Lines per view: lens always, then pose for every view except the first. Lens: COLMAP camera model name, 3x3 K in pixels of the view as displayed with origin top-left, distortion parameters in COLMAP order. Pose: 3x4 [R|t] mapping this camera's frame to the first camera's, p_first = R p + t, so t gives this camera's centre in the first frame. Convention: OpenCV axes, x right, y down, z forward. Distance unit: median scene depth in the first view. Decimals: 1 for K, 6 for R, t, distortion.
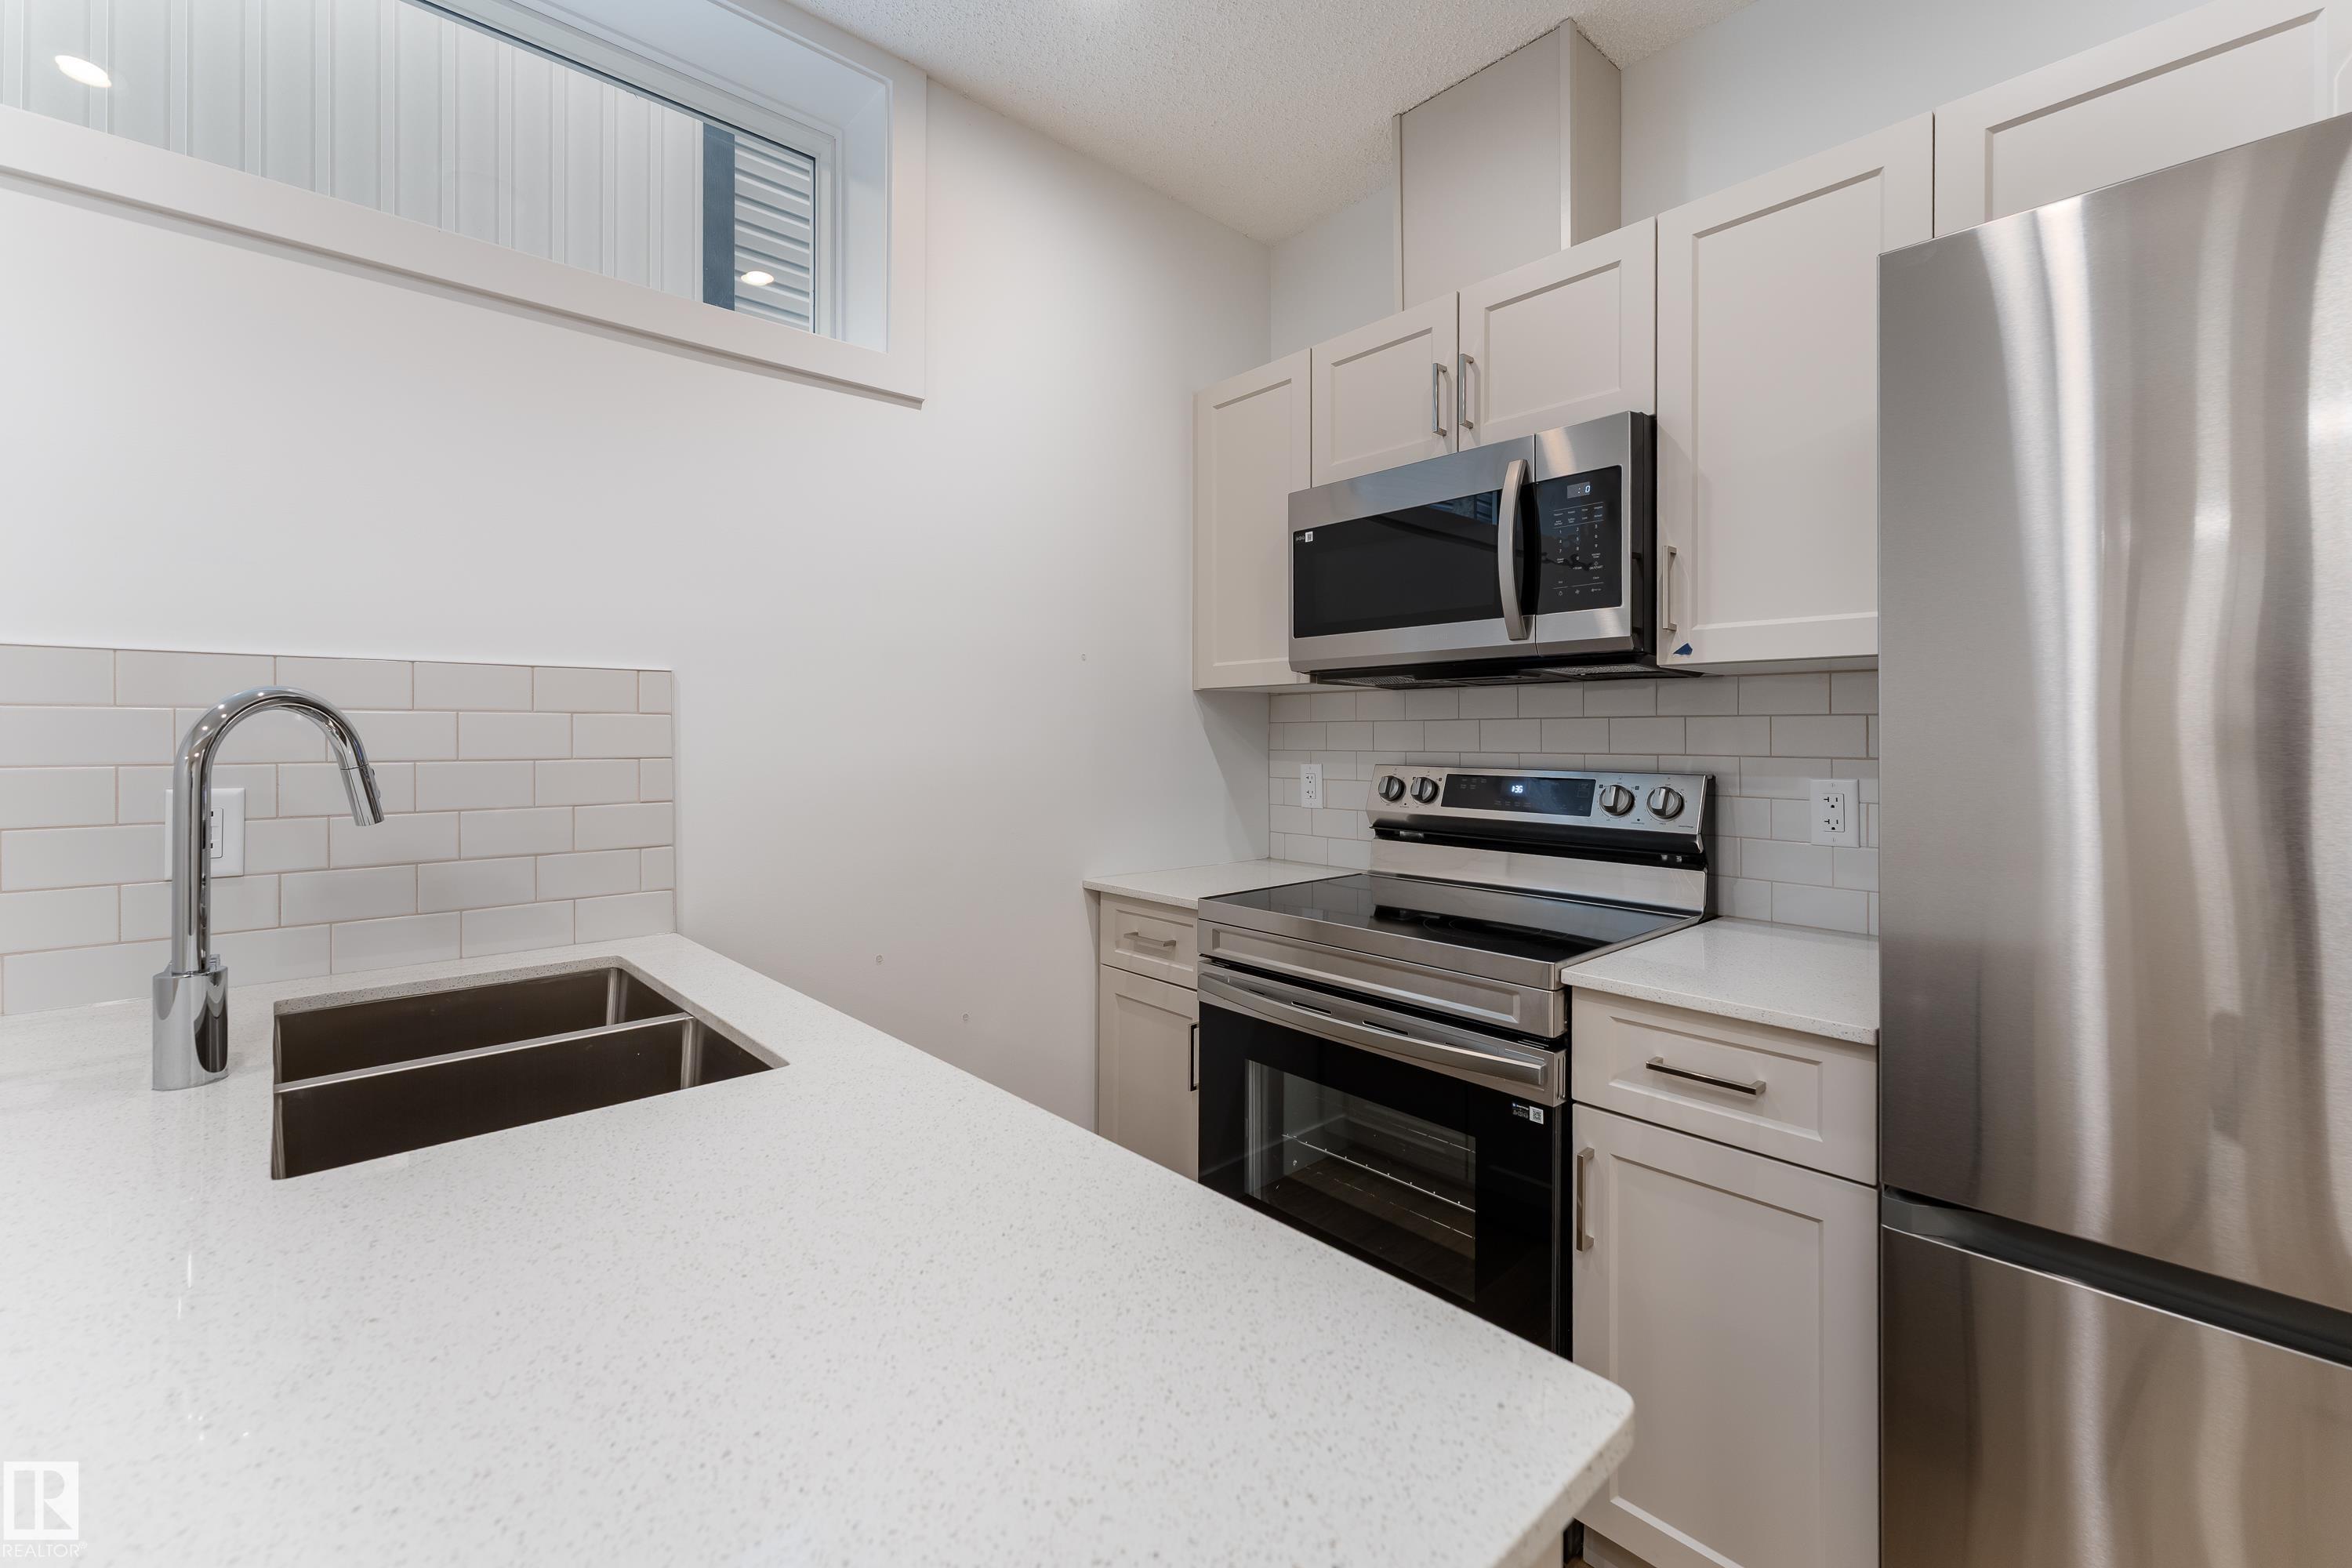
lens RADIAL K [[978.6, 0, 1190.8], [0, 978.6, 743.6], [0, 0, 1]] dist [0.000949, 0.000140]
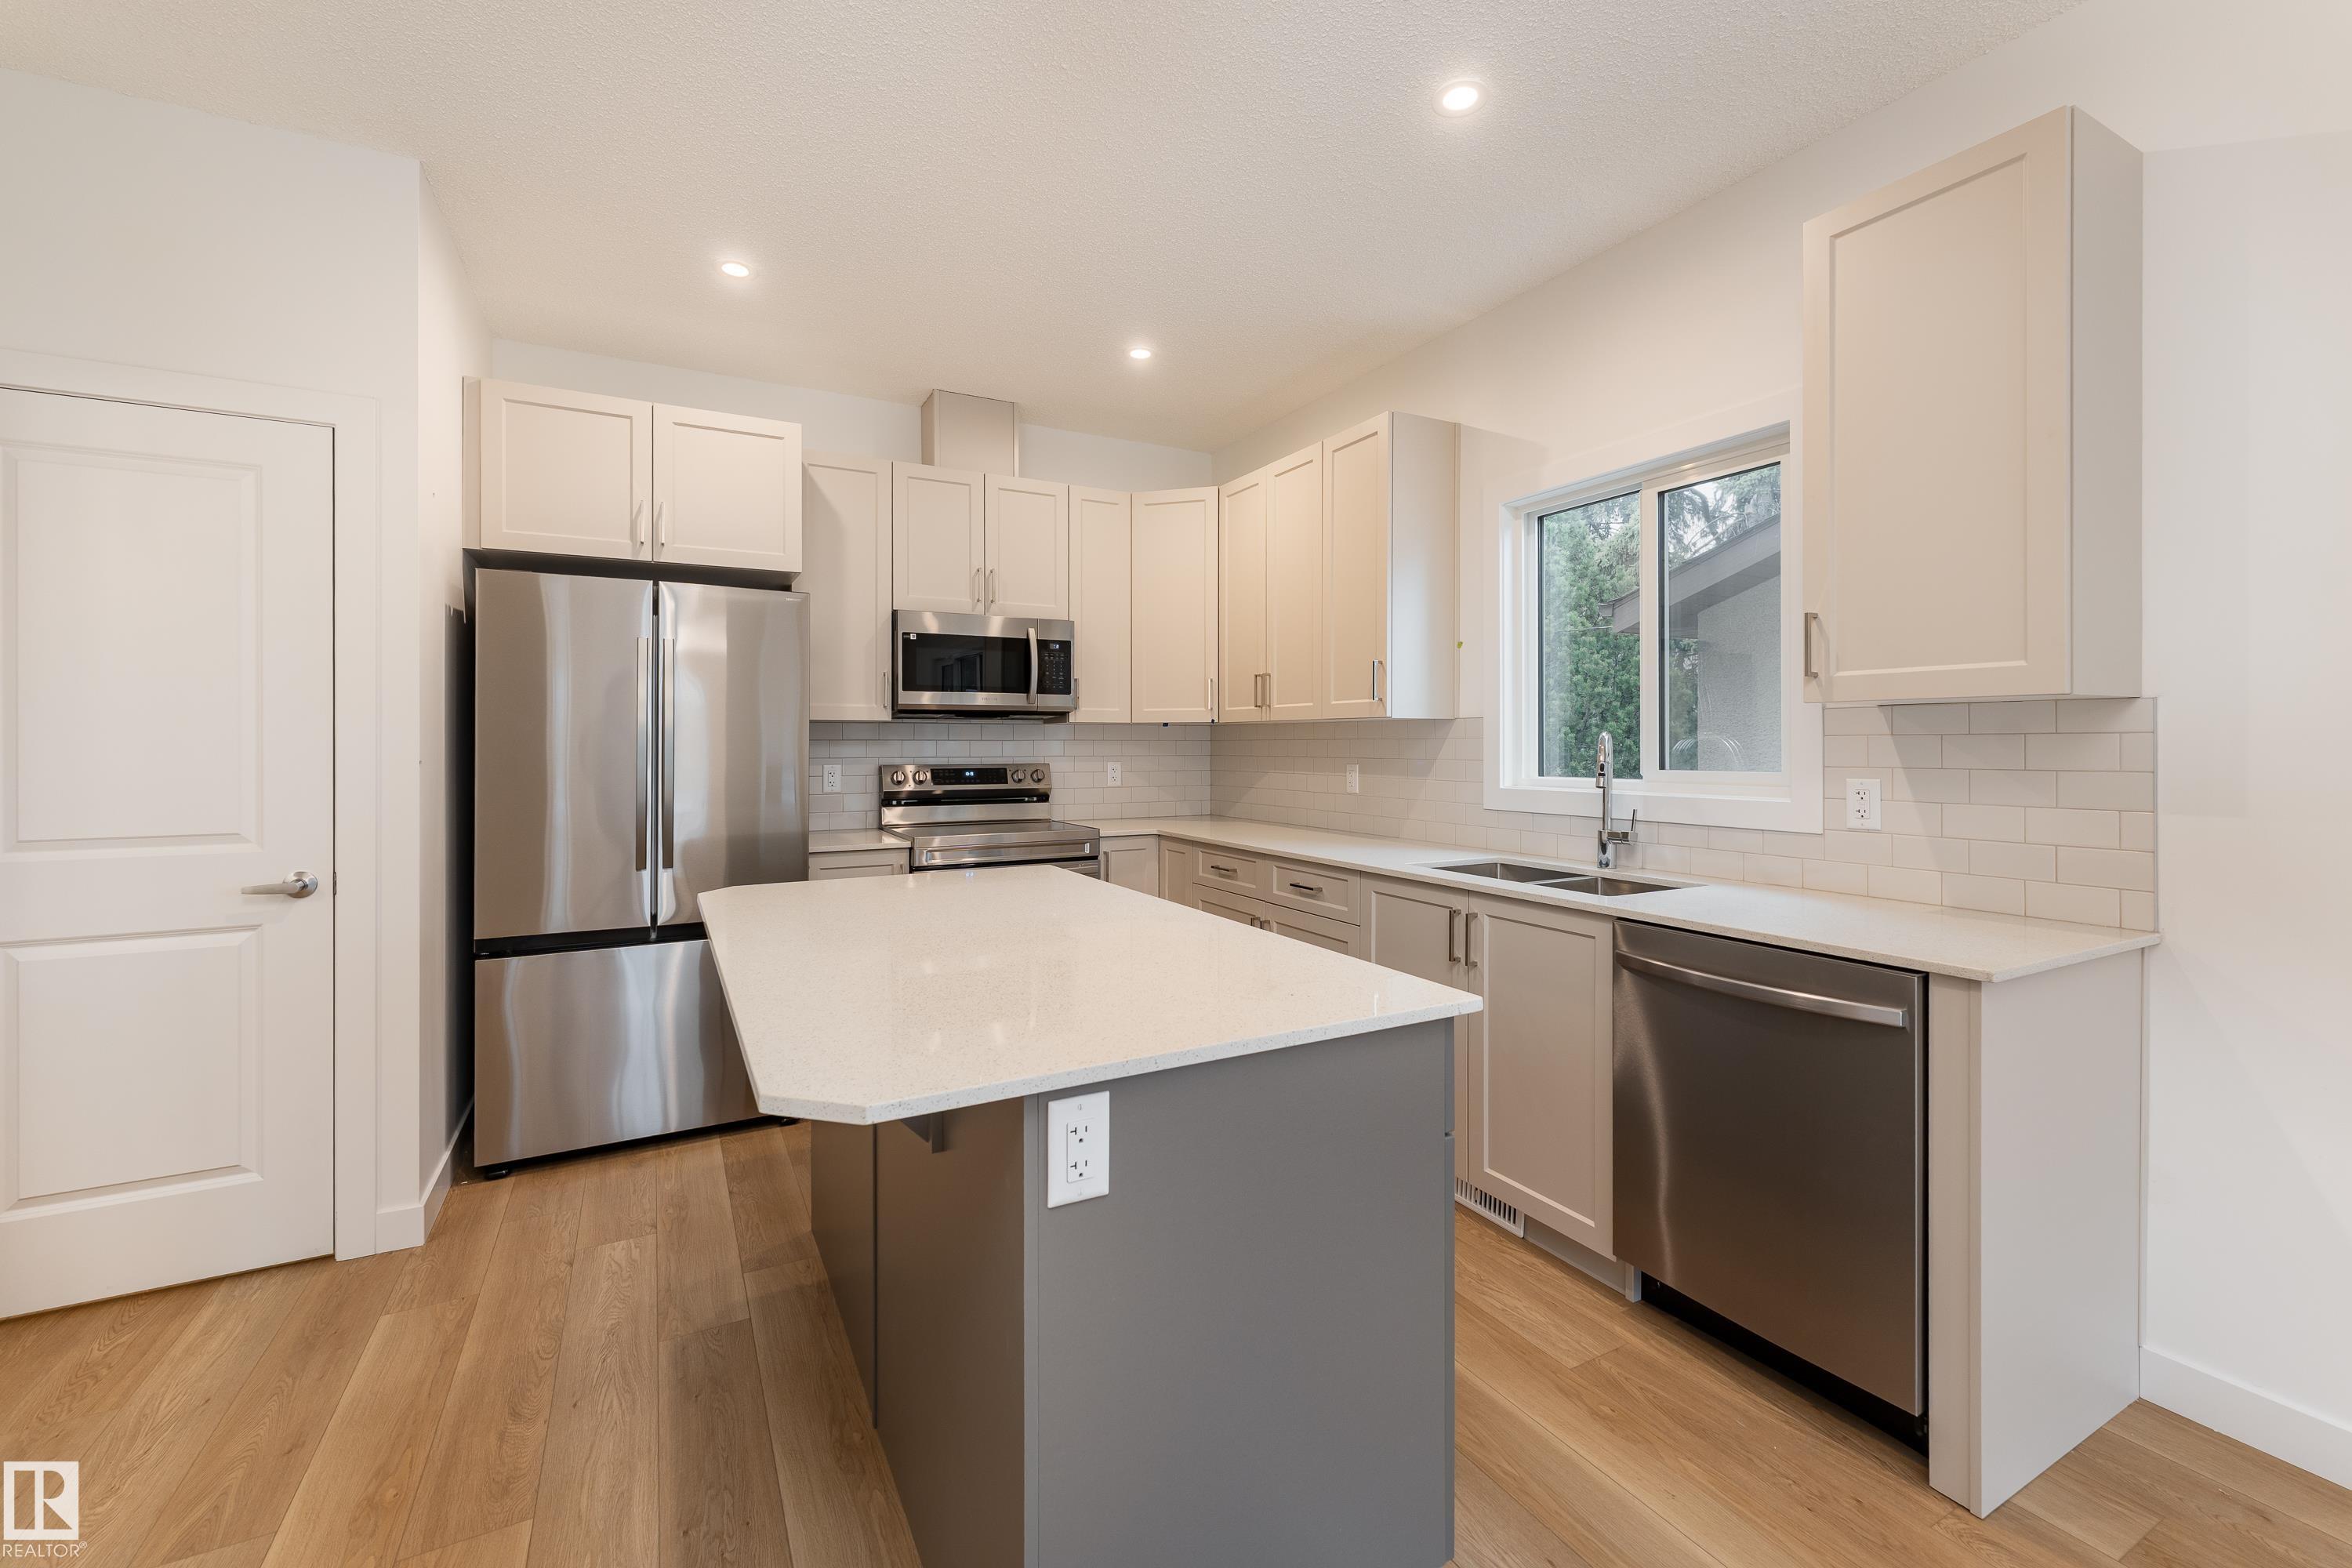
lens RADIAL K [[978.6, 0, 1190.8], [0, 978.6, 743.6], [0, 0, 1]] dist [0.000949, 0.000140]
pose [[0.242038, 0.020051, 0.970060, -1.670815], [0.026343, 0.999282, -0.027227, 0.056076], [-0.969909, 0.032145, 0.241336, 0.071103]]
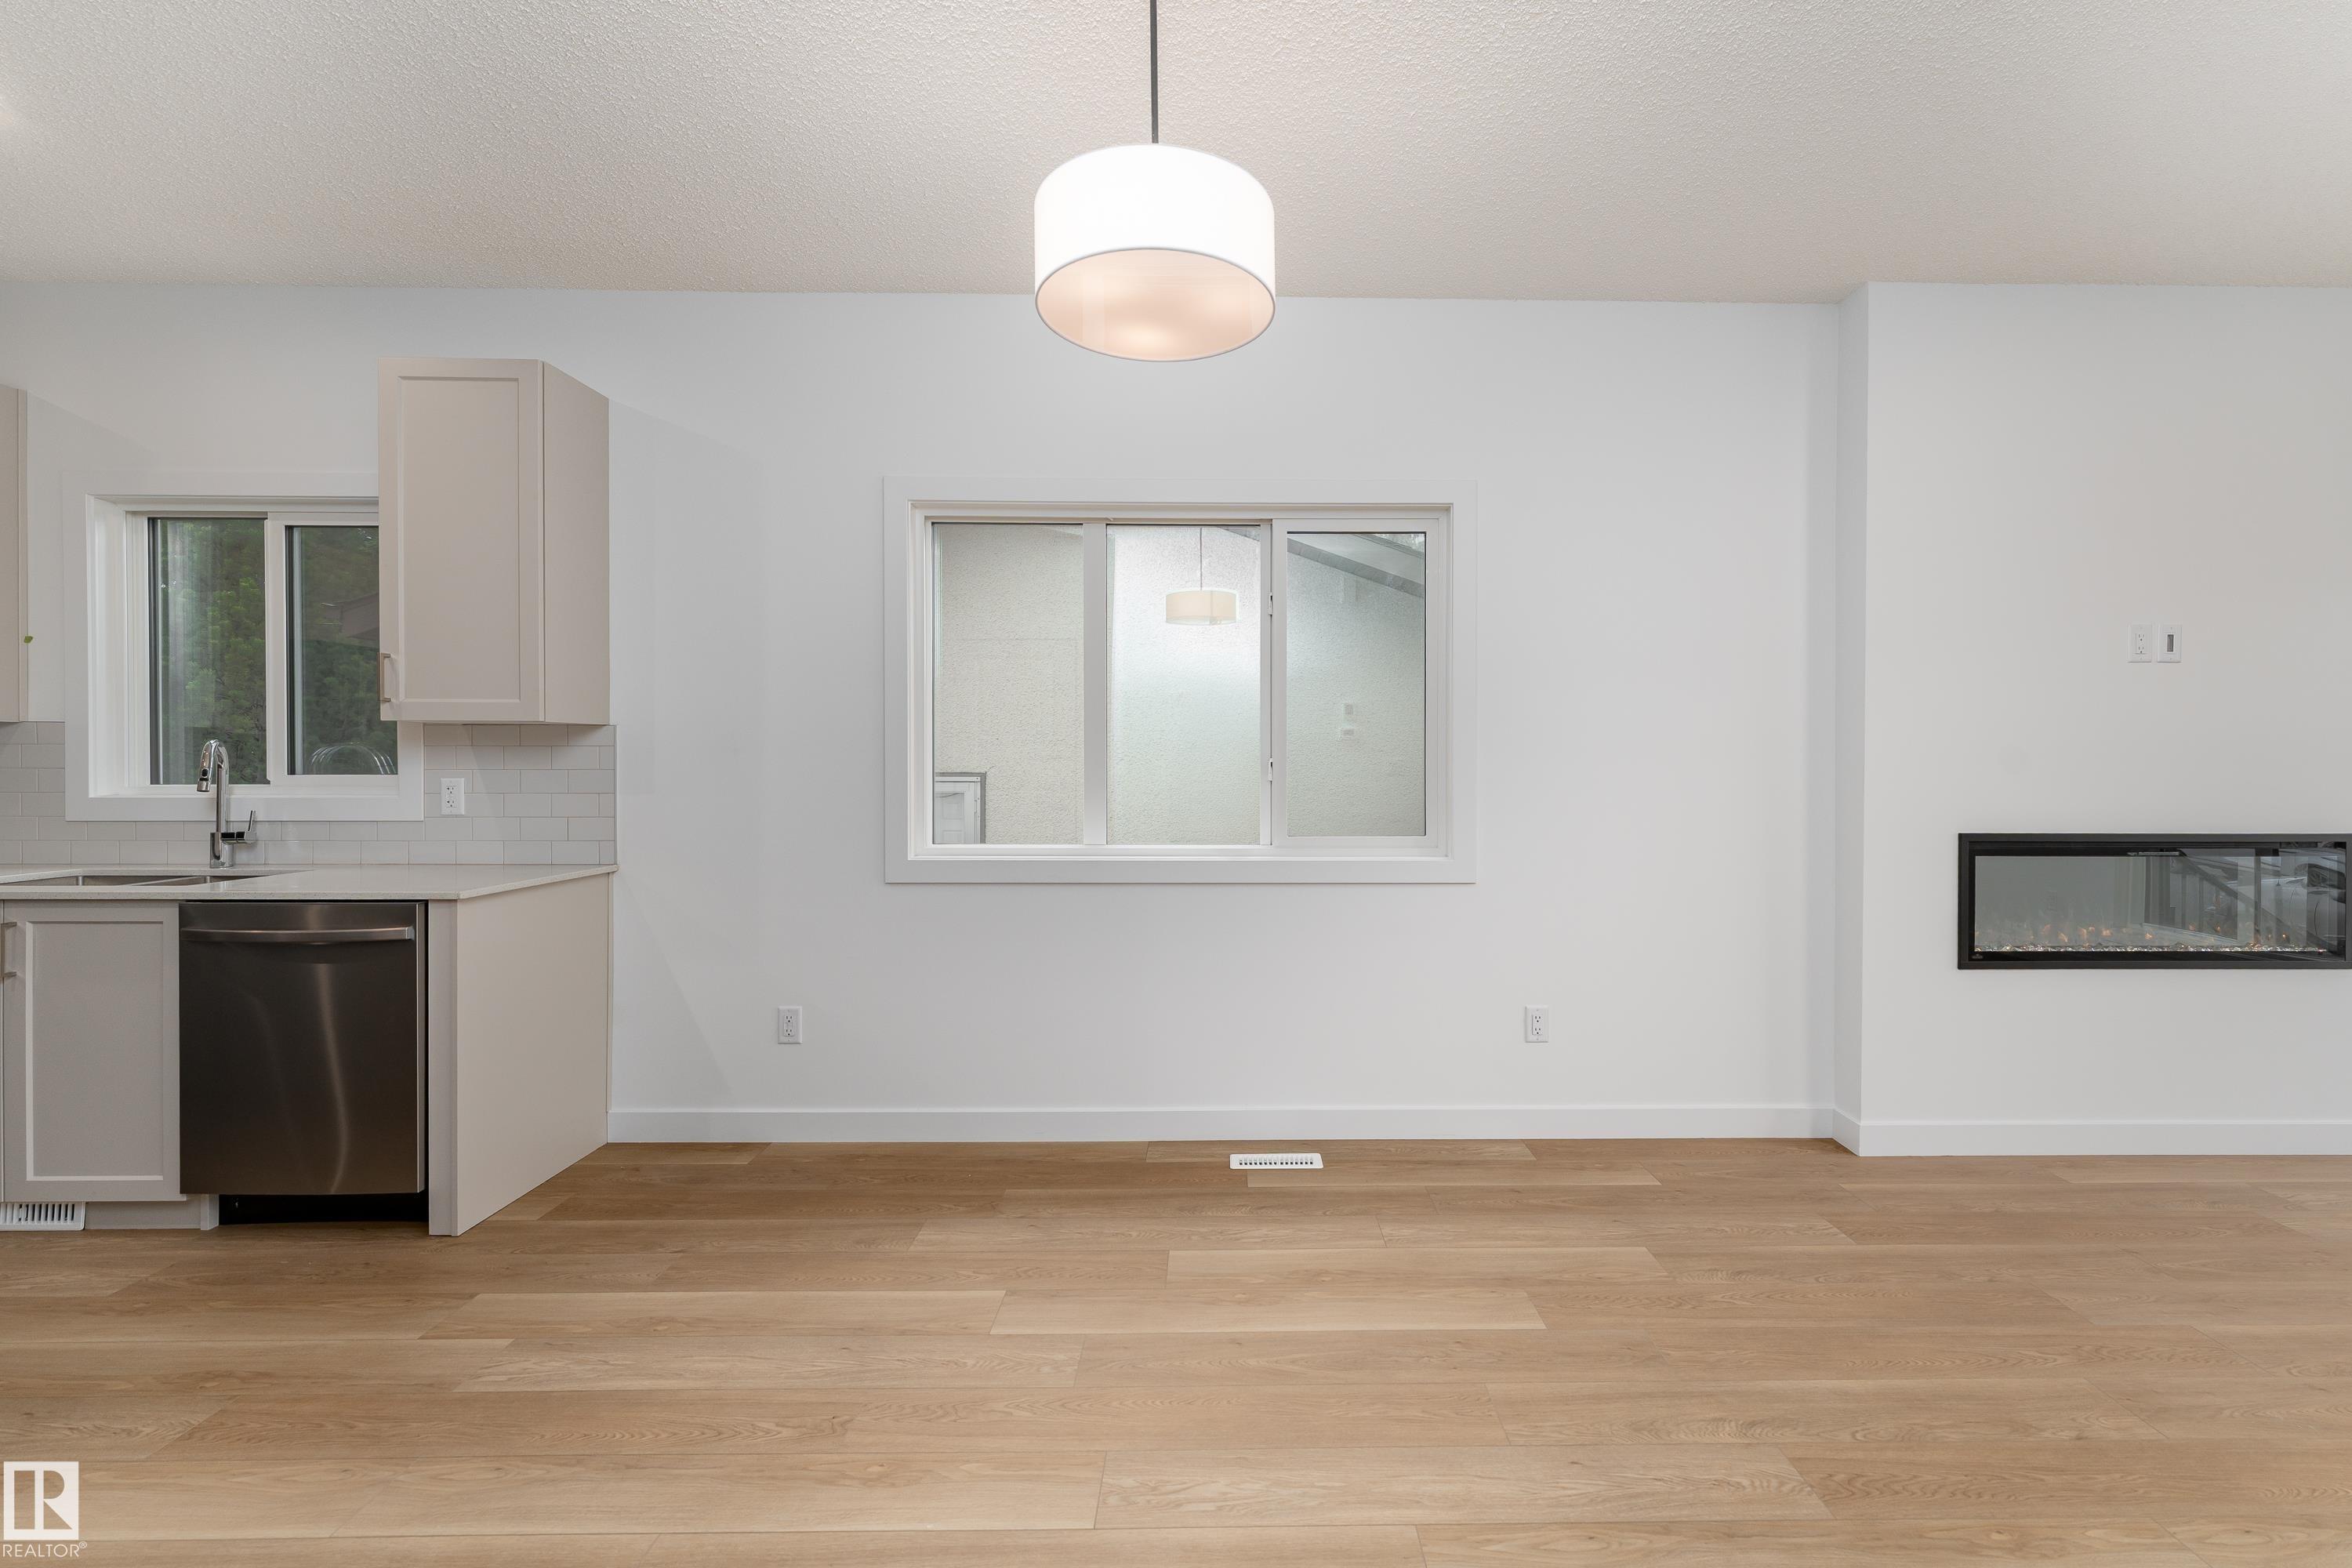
lens RADIAL K [[947.0, 0, 1179.9], [0, 947.0, 766.6], [0, 0, 1]] dist [0.002088, 0.000453]
pose [[-0.742988, 0.011912, 0.669198, -2.255716], [0.032762, 0.999290, 0.018587, 0.079145], [-0.668502, 0.035734, -0.742851, -0.072530]]
